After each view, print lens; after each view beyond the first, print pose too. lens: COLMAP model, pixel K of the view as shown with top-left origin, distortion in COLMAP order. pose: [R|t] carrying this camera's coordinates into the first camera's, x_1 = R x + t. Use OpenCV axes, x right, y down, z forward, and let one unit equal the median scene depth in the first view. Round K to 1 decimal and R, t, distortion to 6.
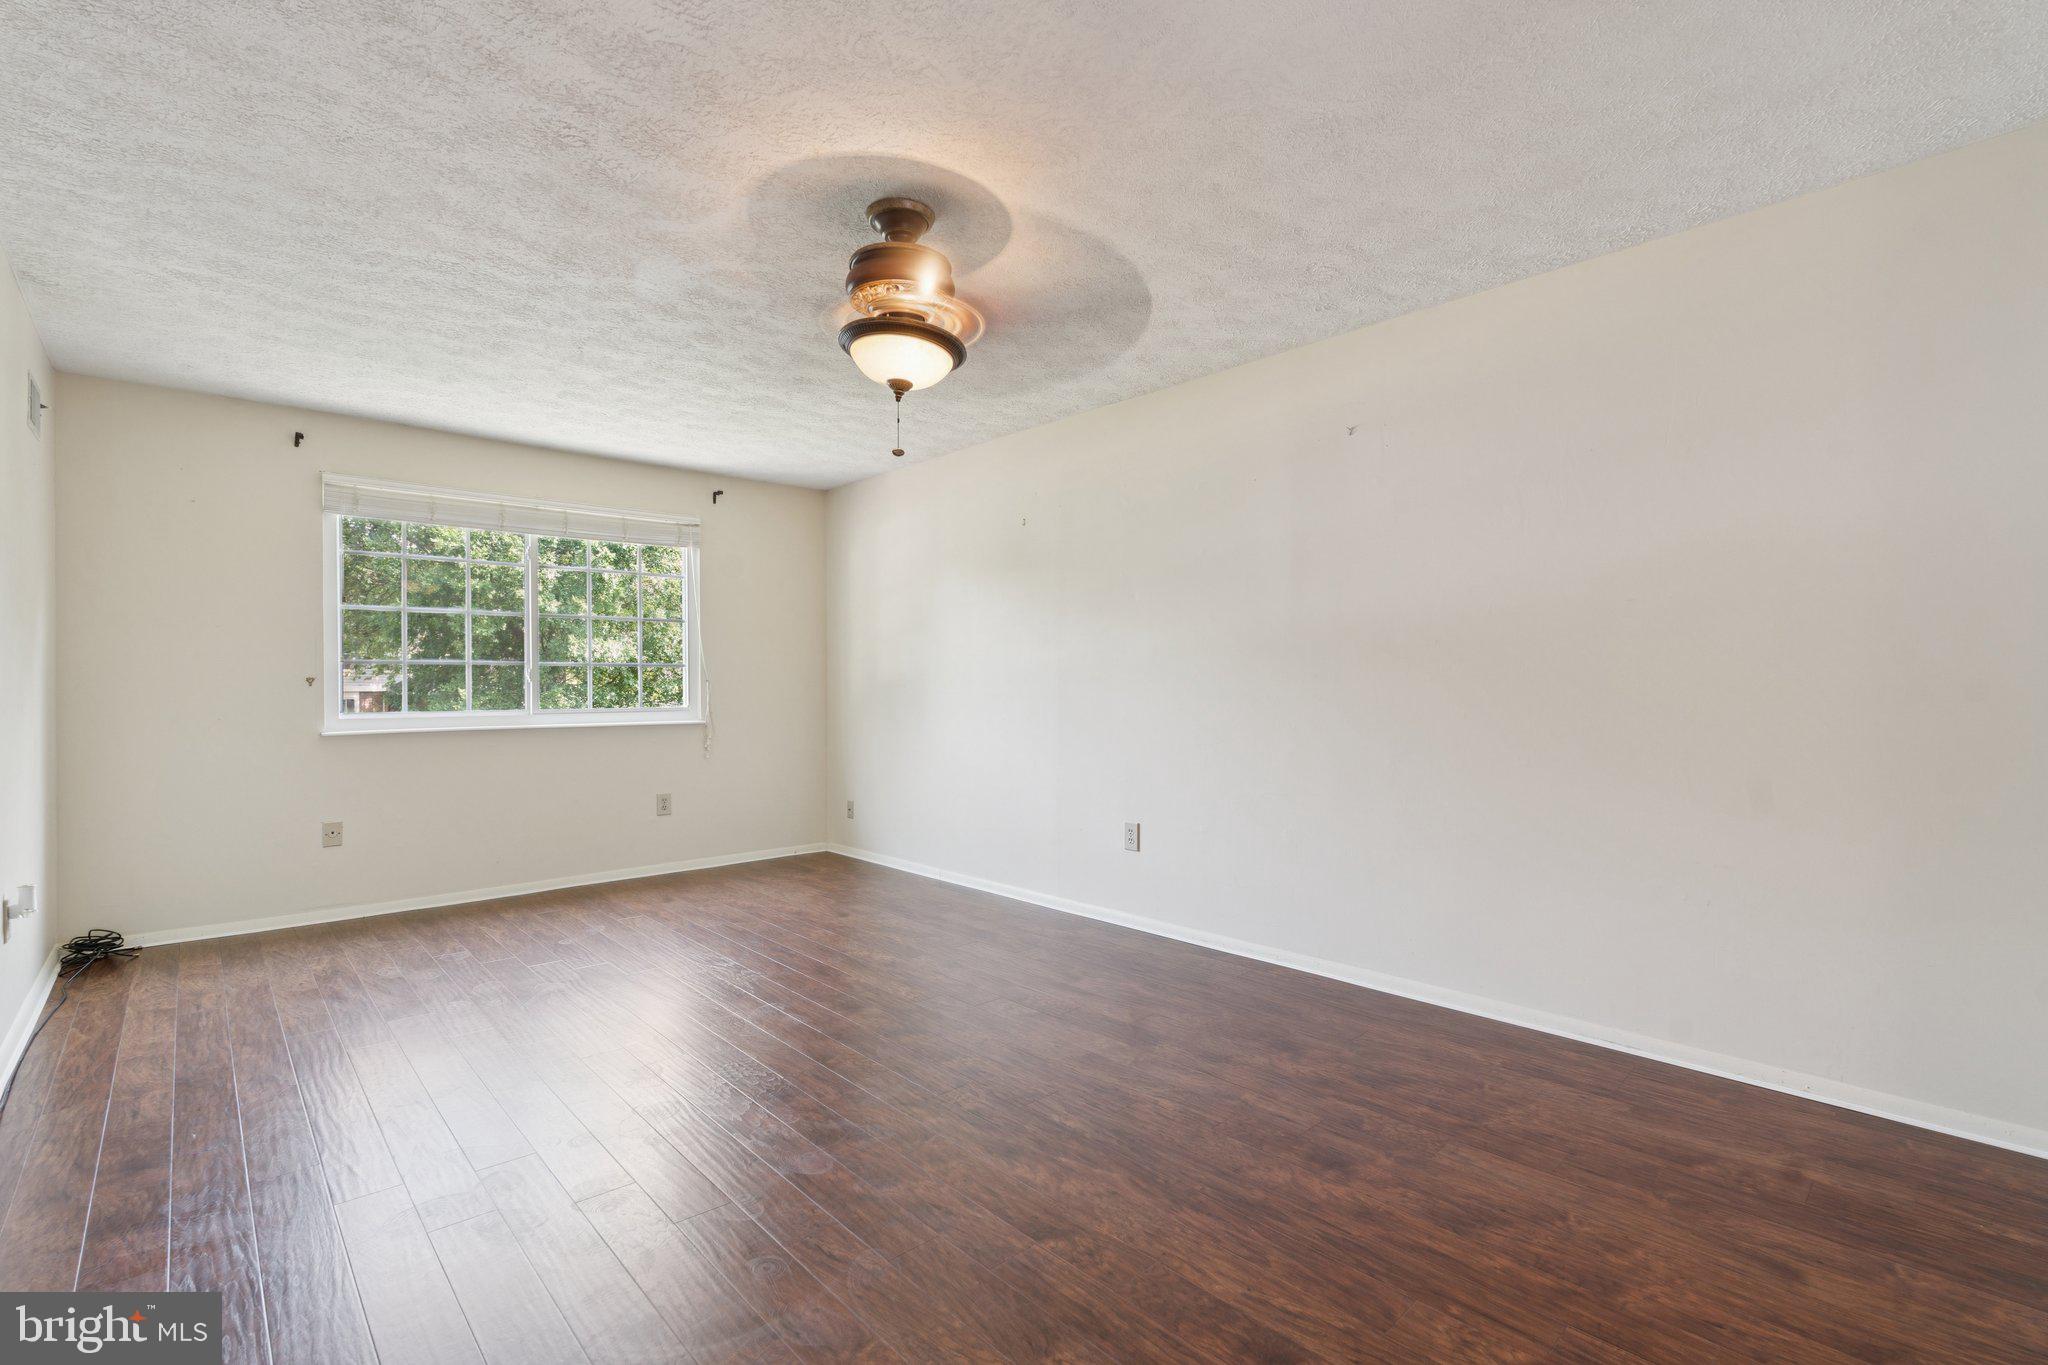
lens RADIAL K [[904.4, 0, 1024.0], [0, 904.4, 682.5], [0, 0, 1]] dist [-0.002399, -0.000178]
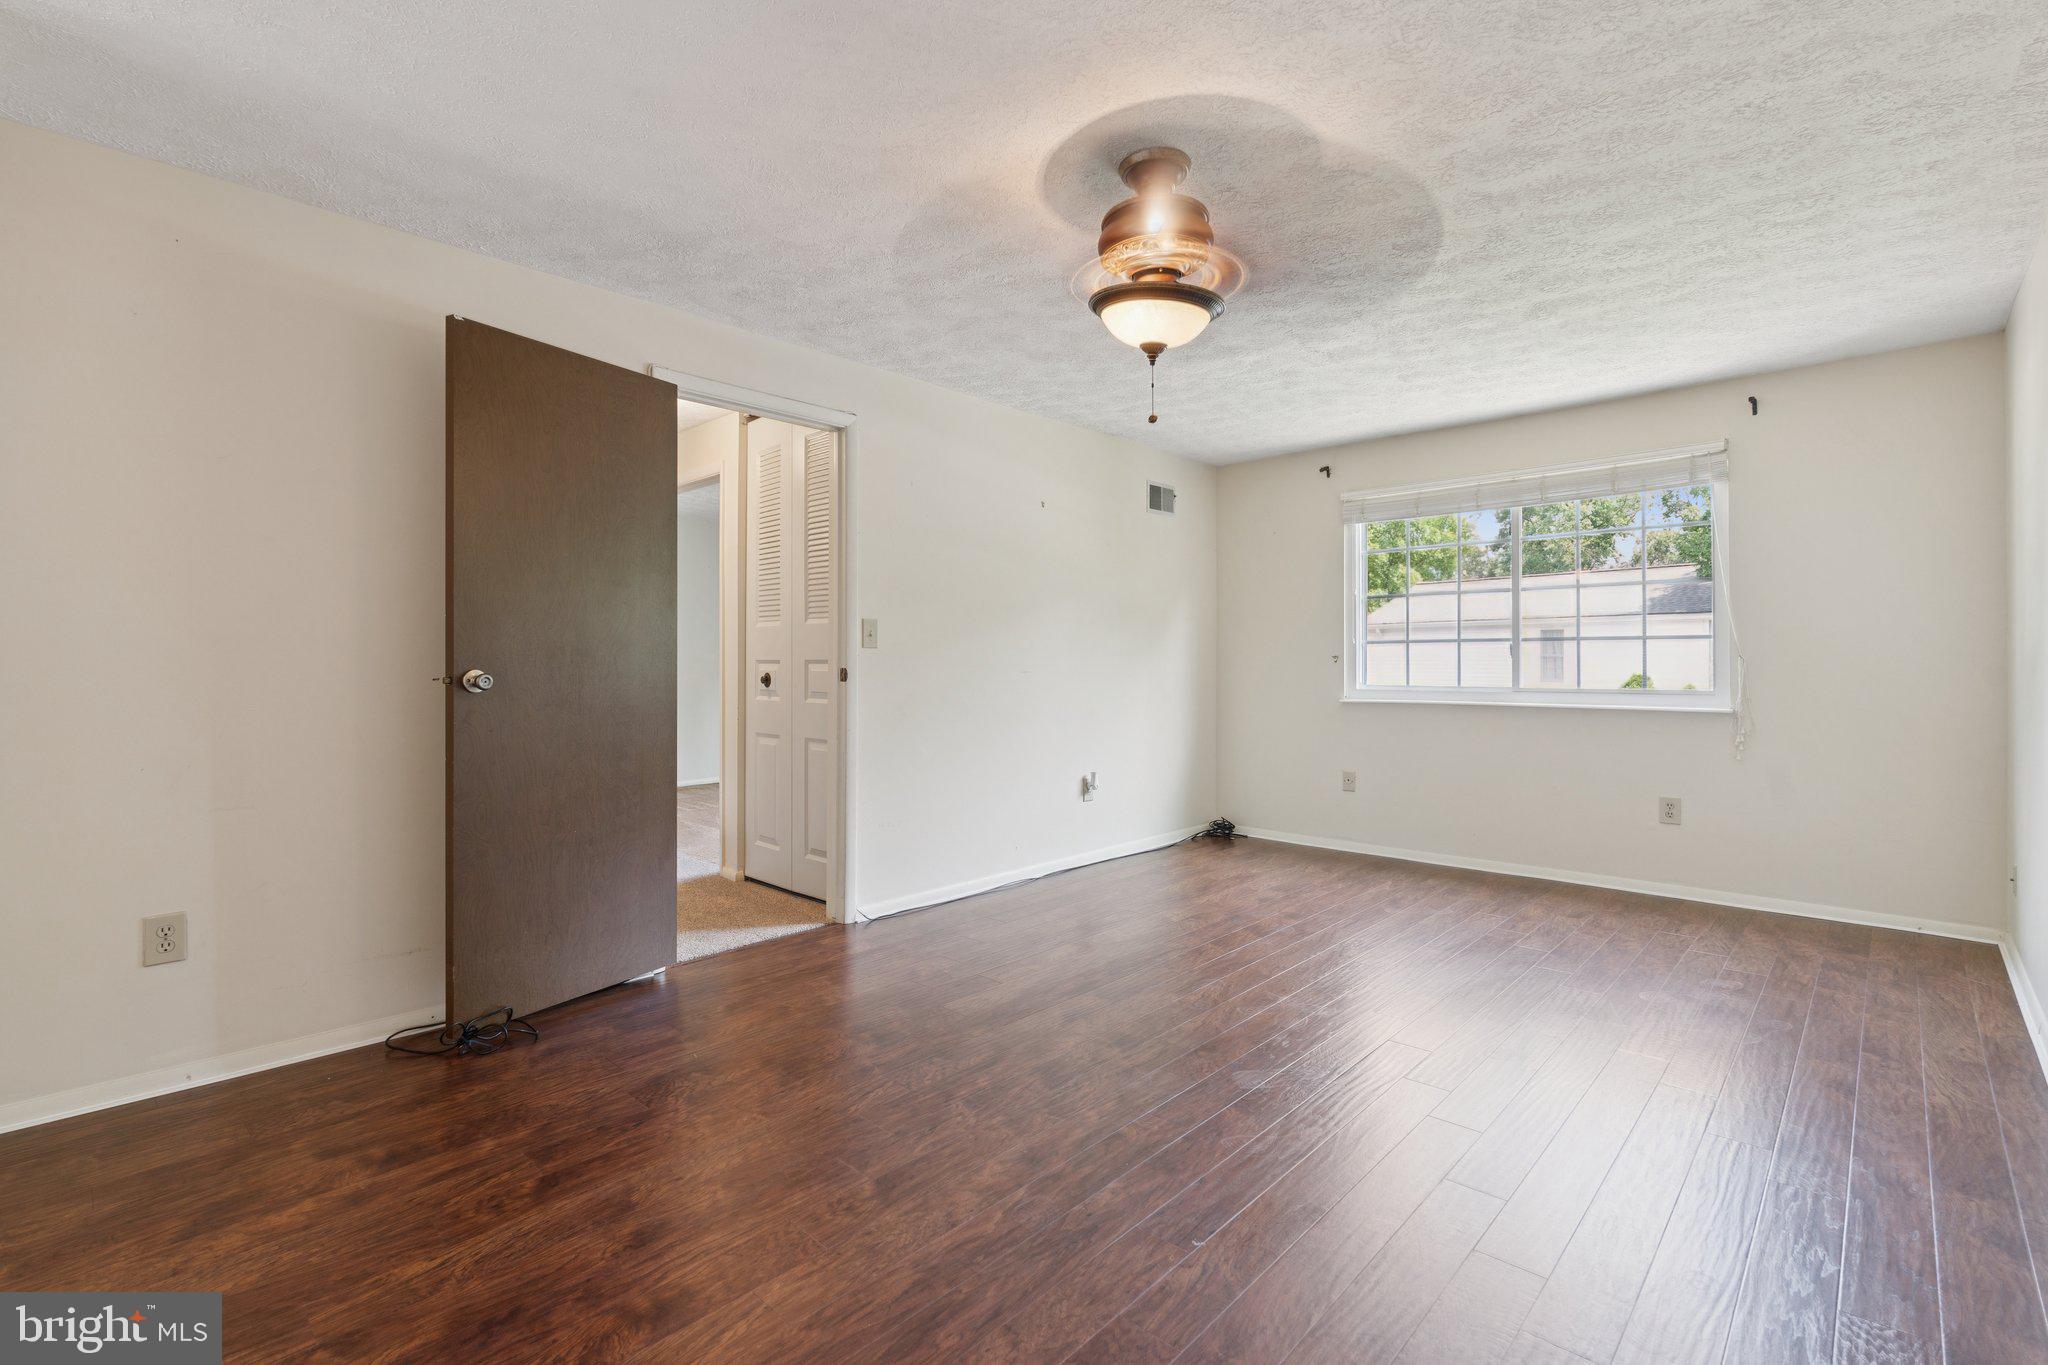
lens RADIAL K [[926.0, 0, 1021.0], [0, 926.0, 649.1], [0, 0, 1]] dist [0.000108, -0.000044]
pose [[0.066622, -0.012421, -0.997701, 0.565208], [0.004148, 0.999917, -0.012171, -0.000775], [0.997770, -0.003328, 0.066668, 0.548511]]
